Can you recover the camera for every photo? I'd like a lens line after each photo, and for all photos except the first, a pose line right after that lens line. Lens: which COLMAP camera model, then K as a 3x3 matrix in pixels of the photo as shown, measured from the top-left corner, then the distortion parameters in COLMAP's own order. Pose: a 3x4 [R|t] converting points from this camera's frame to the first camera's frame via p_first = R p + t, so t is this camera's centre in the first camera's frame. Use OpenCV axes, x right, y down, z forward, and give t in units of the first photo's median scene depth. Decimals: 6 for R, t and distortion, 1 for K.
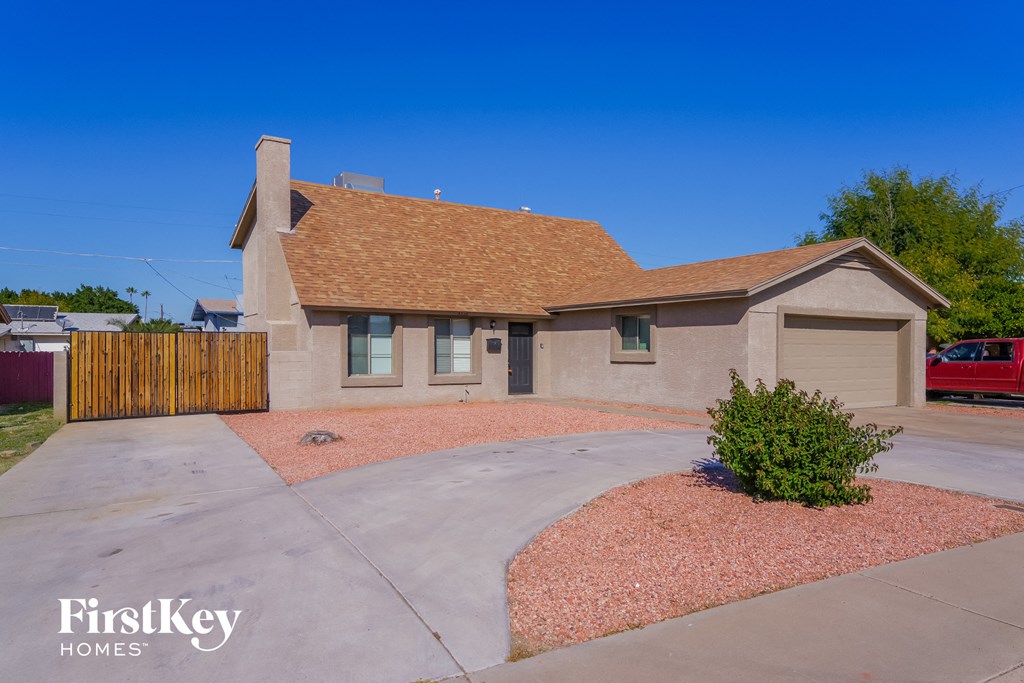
lens RADIAL K [[629.1, 0, 512.0], [0, 629.1, 341.5], [0, 0, 1]] dist [0.025772, -0.000944]
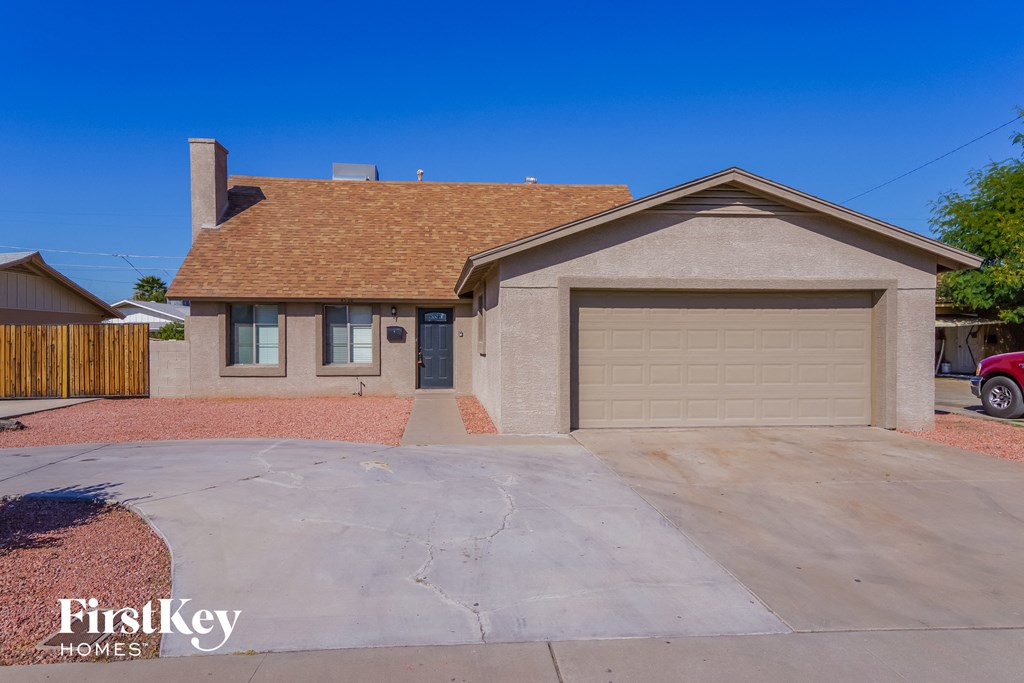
lens RADIAL K [[629.1, 0, 512.0], [0, 629.1, 341.5], [0, 0, 1]] dist [0.025772, -0.000944]
pose [[0.899060, -0.001018, -0.437825, 0.579949], [0.009572, 0.999804, 0.017330, 0.002873], [0.437721, -0.019772, 0.898893, 0.279498]]
